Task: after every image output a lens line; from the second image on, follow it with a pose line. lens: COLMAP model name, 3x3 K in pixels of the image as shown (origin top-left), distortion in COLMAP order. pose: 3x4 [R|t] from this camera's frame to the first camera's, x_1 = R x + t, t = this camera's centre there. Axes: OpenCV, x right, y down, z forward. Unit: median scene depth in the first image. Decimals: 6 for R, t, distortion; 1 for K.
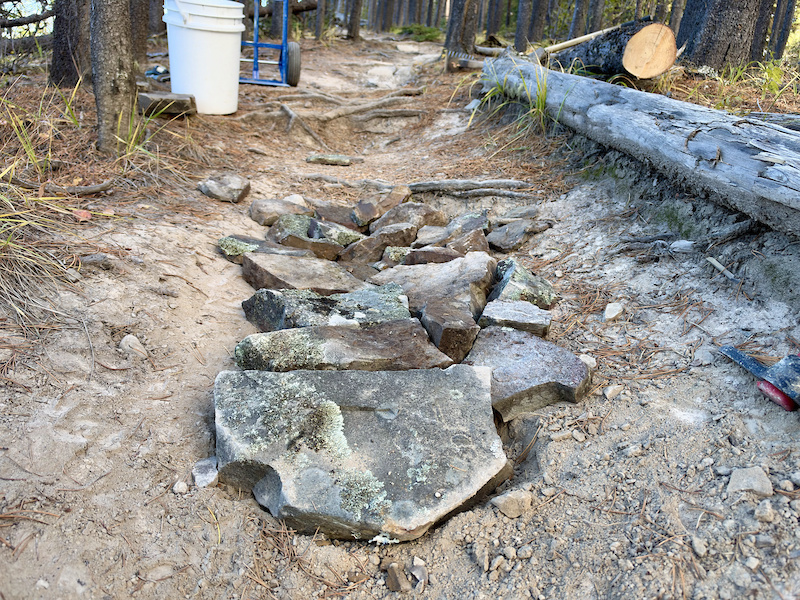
lens RADIAL K [[587.6, 0, 390.1], [0, 587.6, 300.6], [0, 0, 1]] dist [-0.026315, 0.006656]
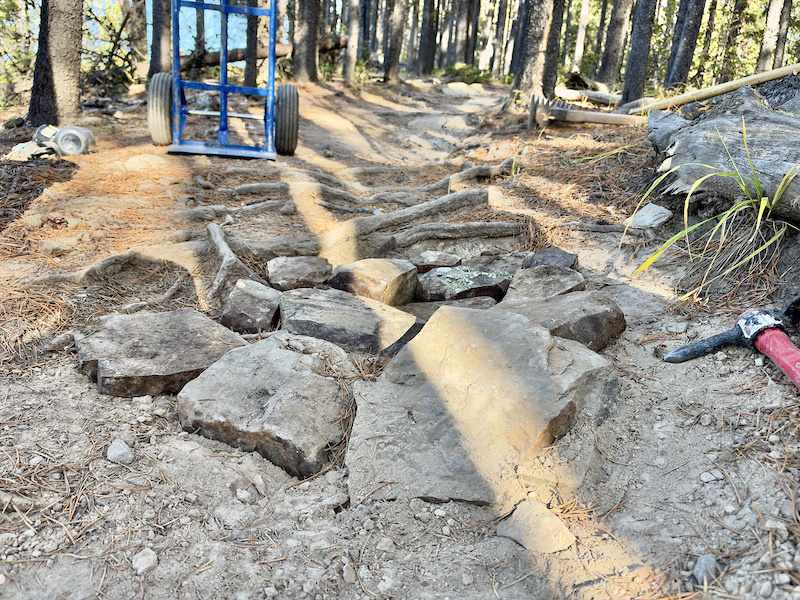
lens RADIAL K [[586.4, 0, 382.6], [0, 586.4, 297.4], [0, 0, 1]] dist [-0.008068, -0.009903]
pose [[0.997188, 0.019173, -0.072442, -0.044042], [-0.024097, 0.997414, -0.067712, -0.438946], [0.070956, 0.069267, 0.995071, 1.000910]]
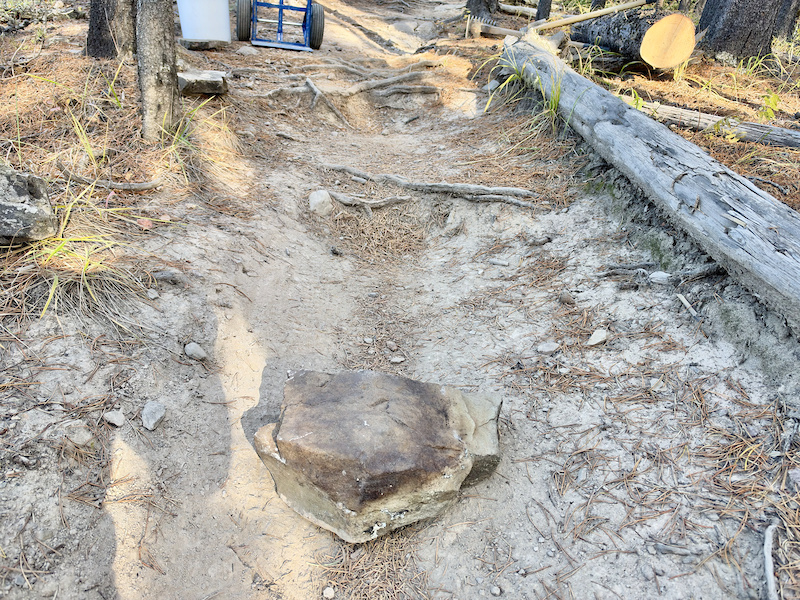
lens RADIAL K [[586.4, 0, 382.6], [0, 586.4, 297.4], [0, 0, 1]] dist [-0.008068, -0.009903]
pose [[0.998625, 0.047105, -0.023015, -0.014388], [-0.044692, 0.994376, 0.096016, -0.097933], [0.027408, -0.094855, 0.995114, -0.121882]]
